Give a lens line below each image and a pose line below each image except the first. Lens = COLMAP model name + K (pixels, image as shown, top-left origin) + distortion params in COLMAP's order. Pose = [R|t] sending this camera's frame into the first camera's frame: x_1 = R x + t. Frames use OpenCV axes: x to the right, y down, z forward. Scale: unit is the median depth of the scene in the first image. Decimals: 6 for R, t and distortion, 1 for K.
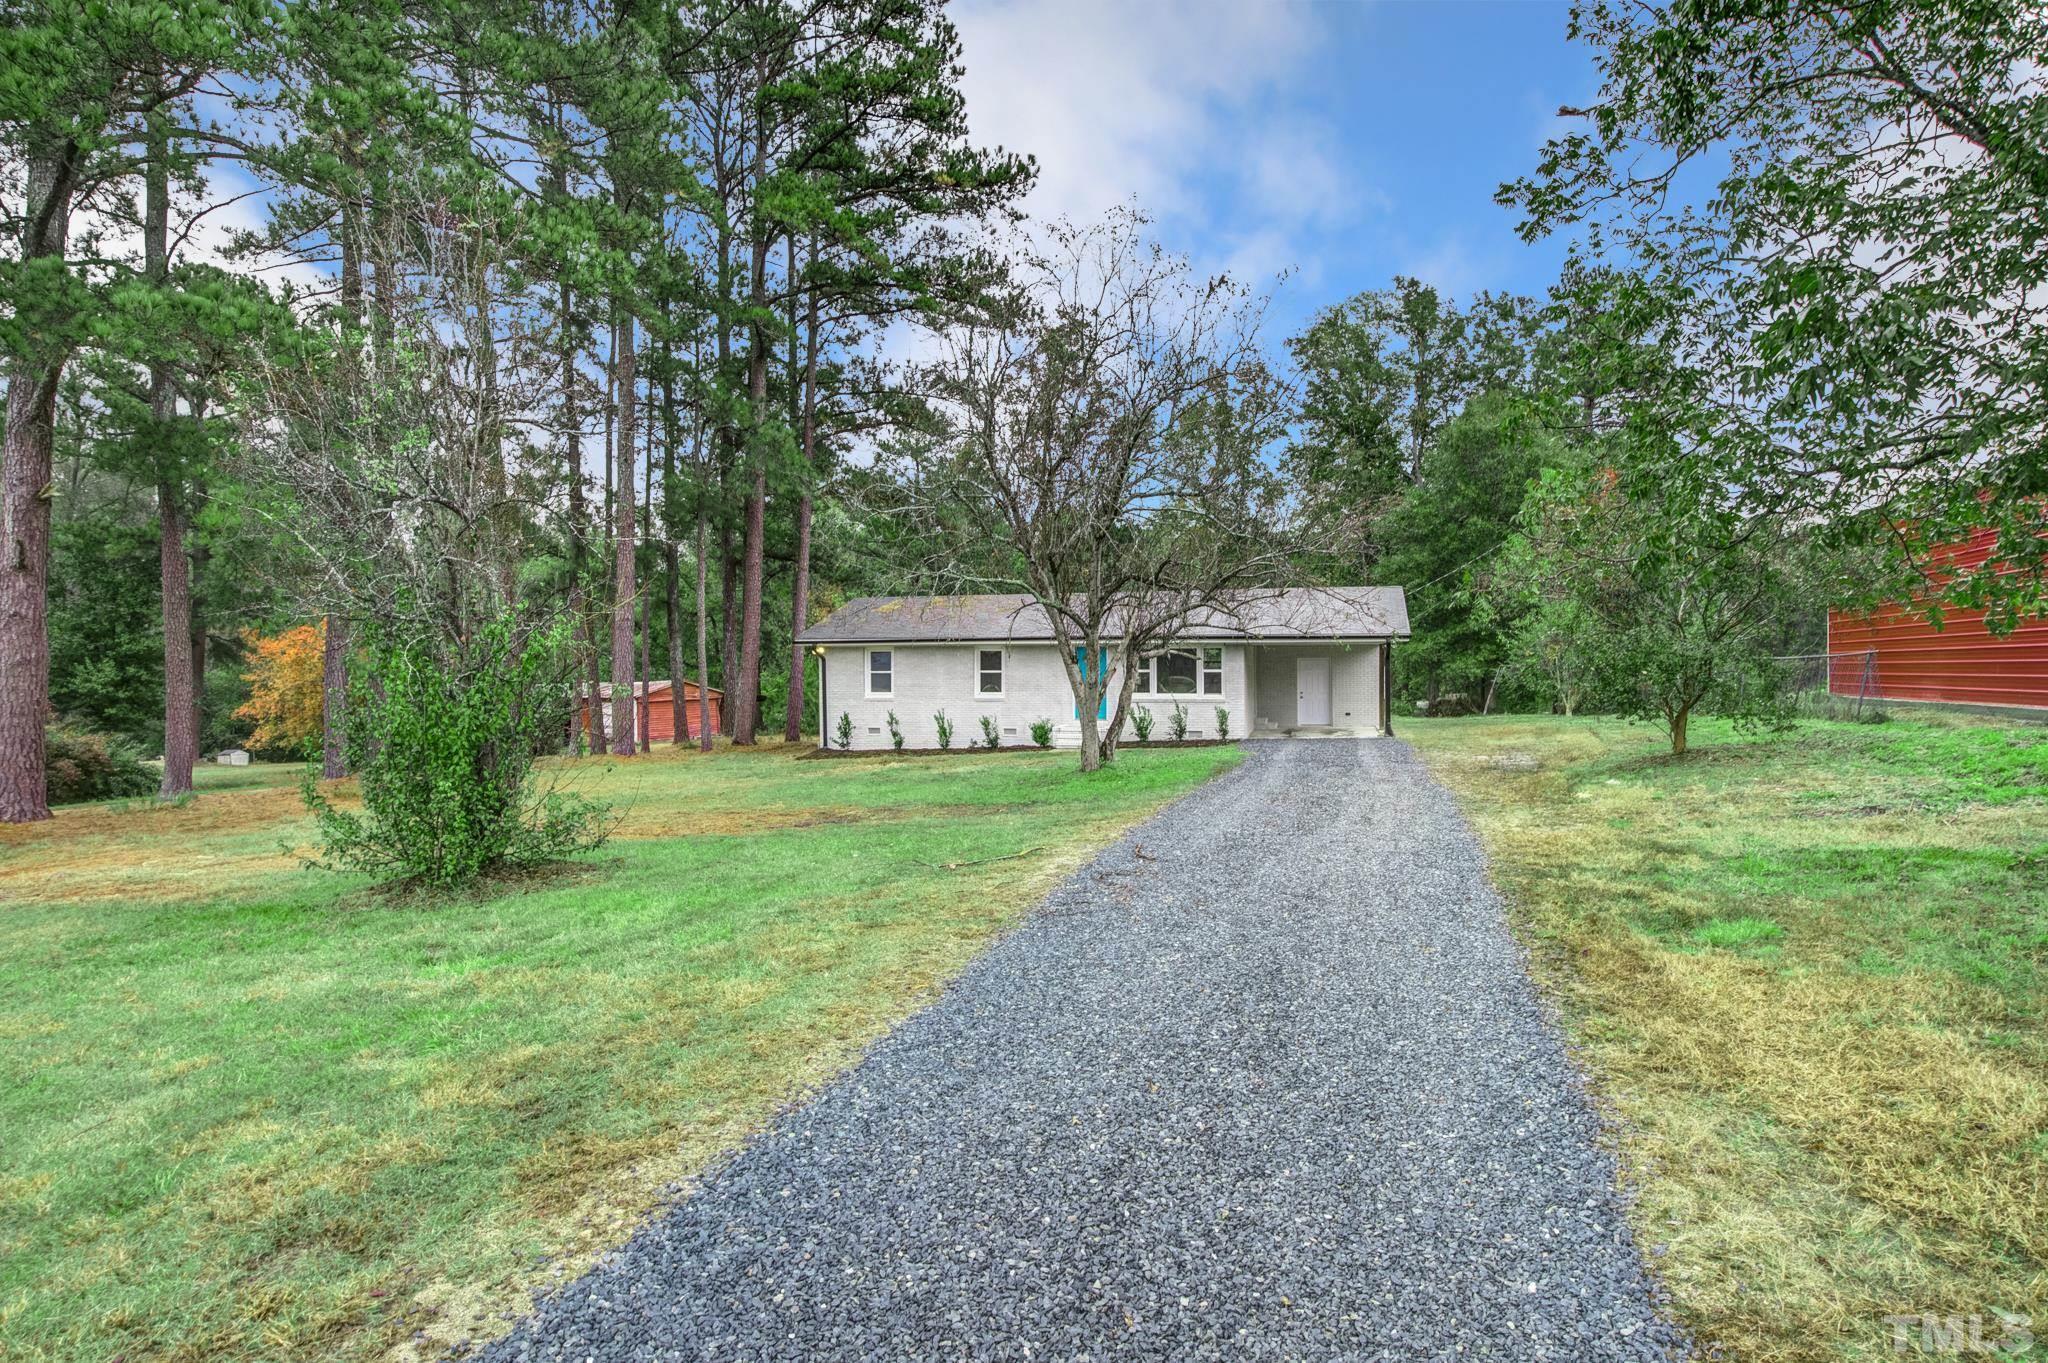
lens RADIAL K [[1053.1, 0, 1016.2], [0, 1053.1, 692.9], [0, 0, 1]] dist [0.019798, -0.000884]
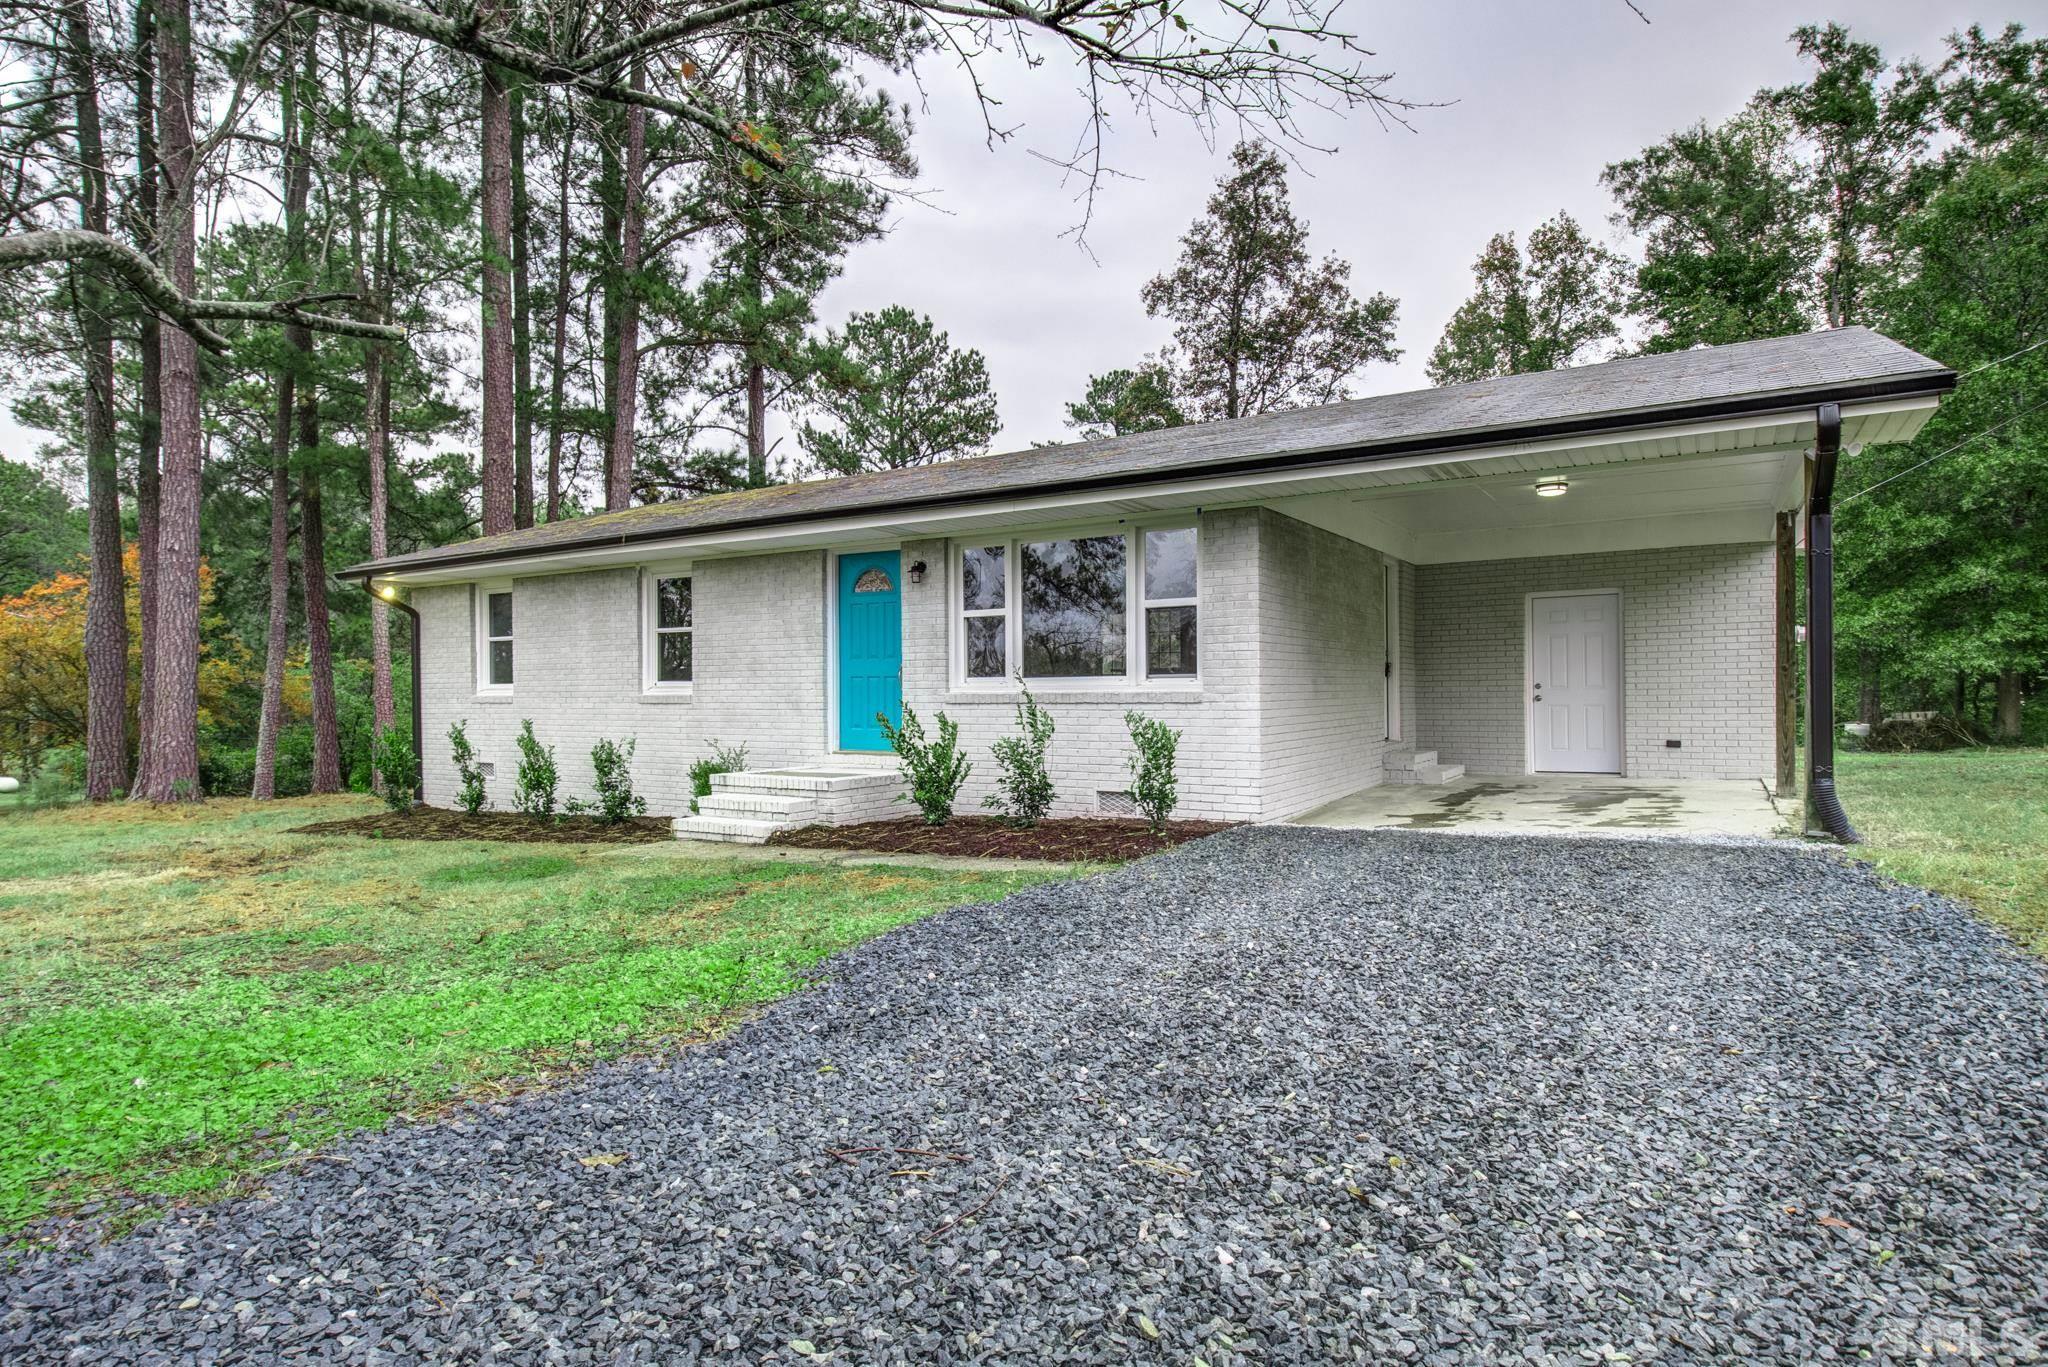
lens RADIAL K [[1027.9, 0, 1075.2], [0, 1027.9, 707.4], [0, 0, 1]] dist [0.004629, 0.000028]
pose [[0.966266, 0.003167, -0.257525, 0.216238], [-0.005743, 0.999941, -0.009250, 0.012156], [0.257480, 0.010417, 0.966227, 0.634781]]
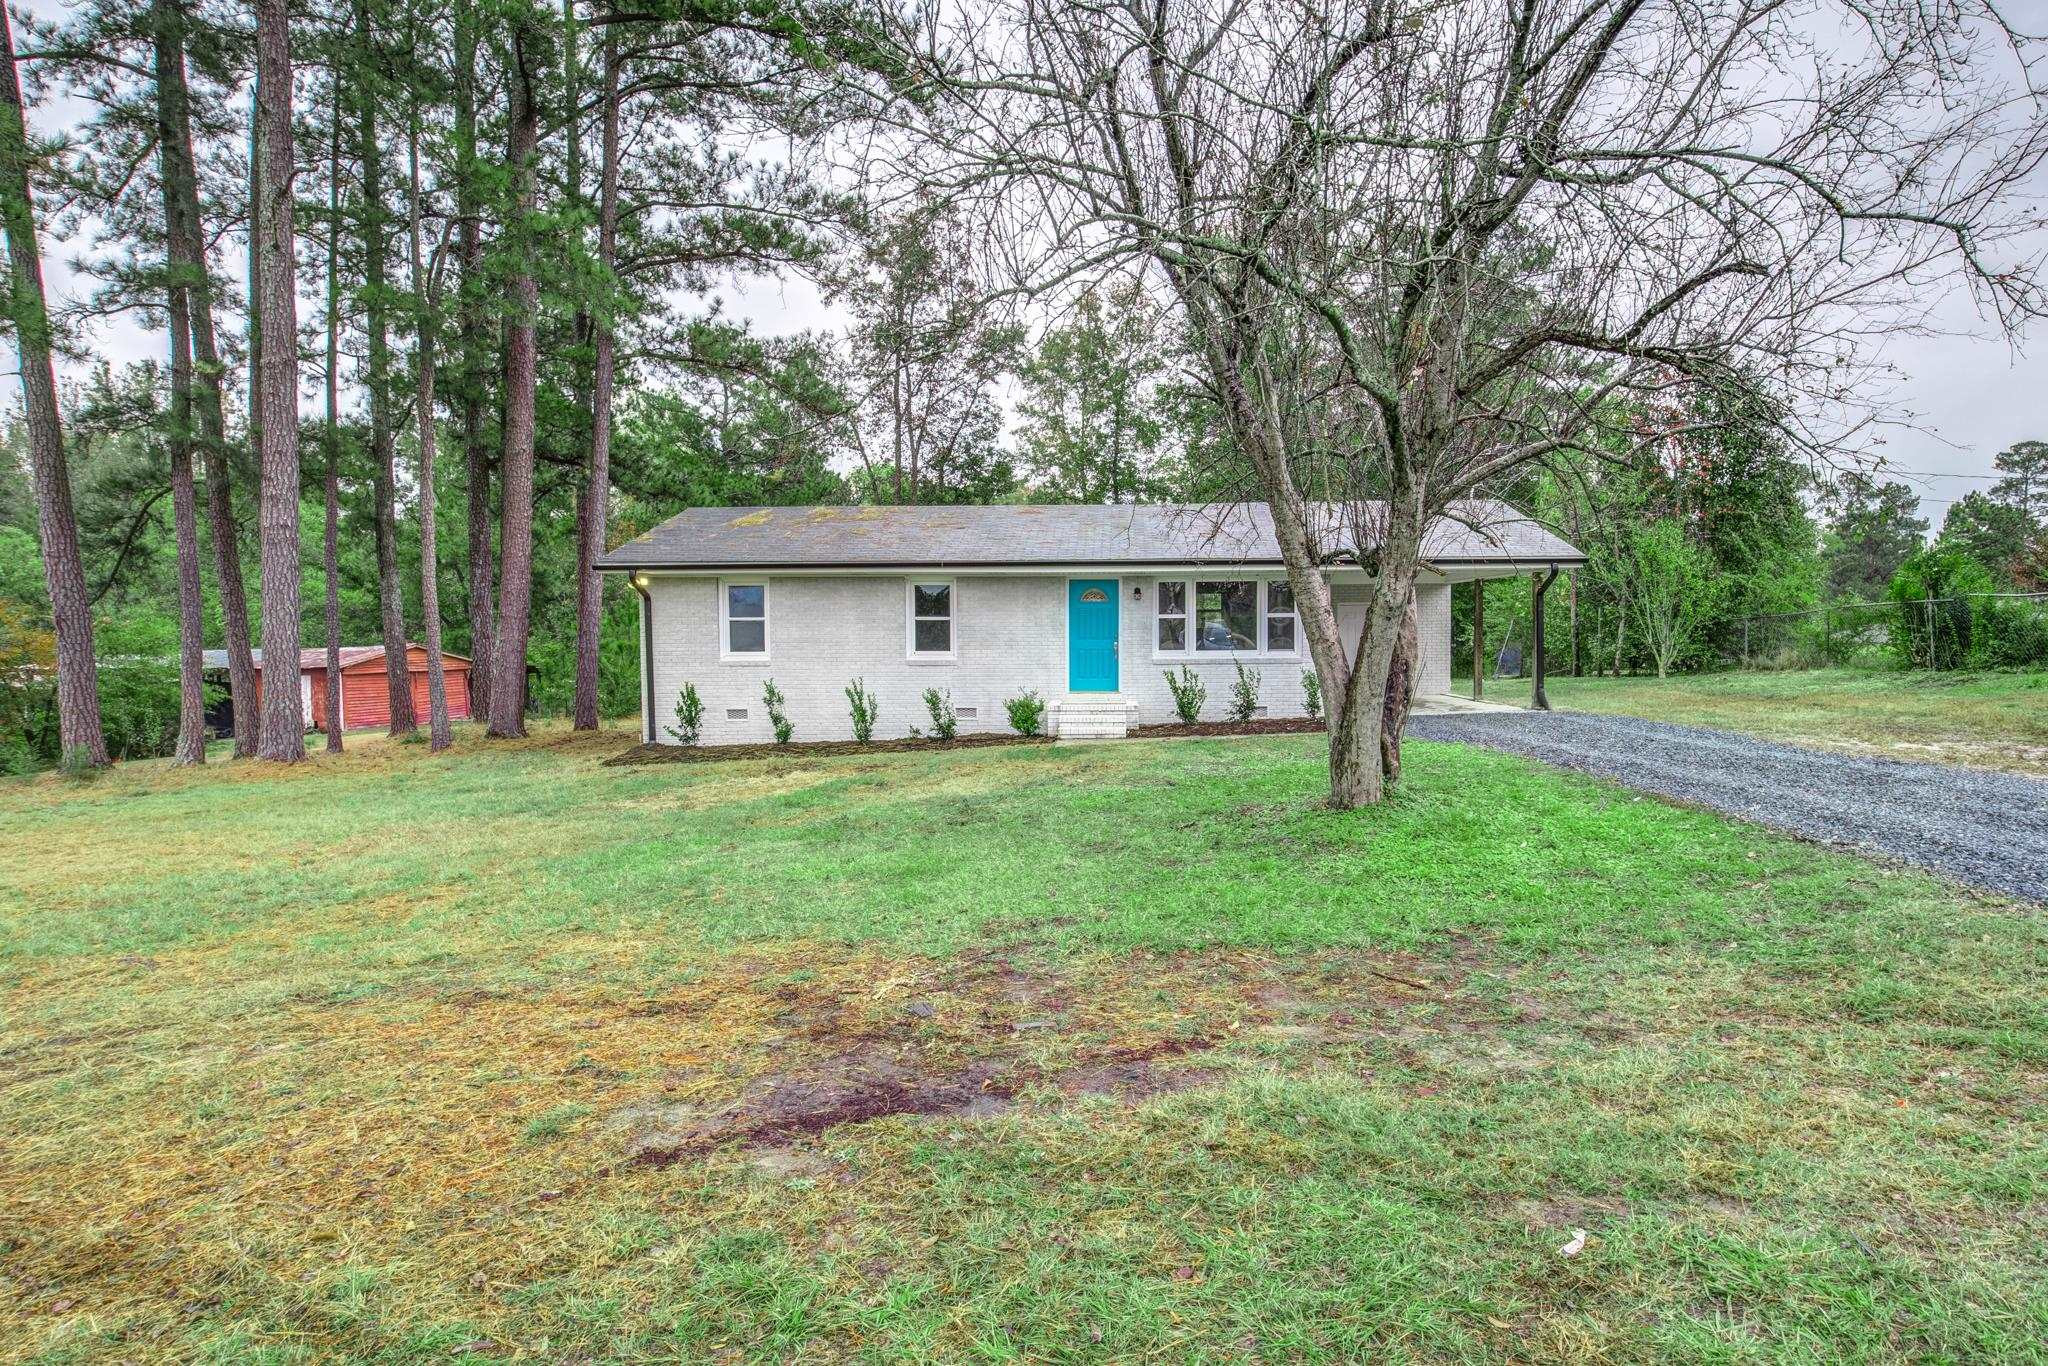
lens RADIAL K [[1043.3, 0, 1052.6], [0, 1043.3, 684.0], [0, 0, 1]] dist [0.007614, -0.000467]
pose [[0.973460, -0.011503, 0.228566, -0.093976], [0.006918, 0.999759, 0.020851, 0.006865], [-0.228751, -0.018717, 0.973305, 0.359775]]
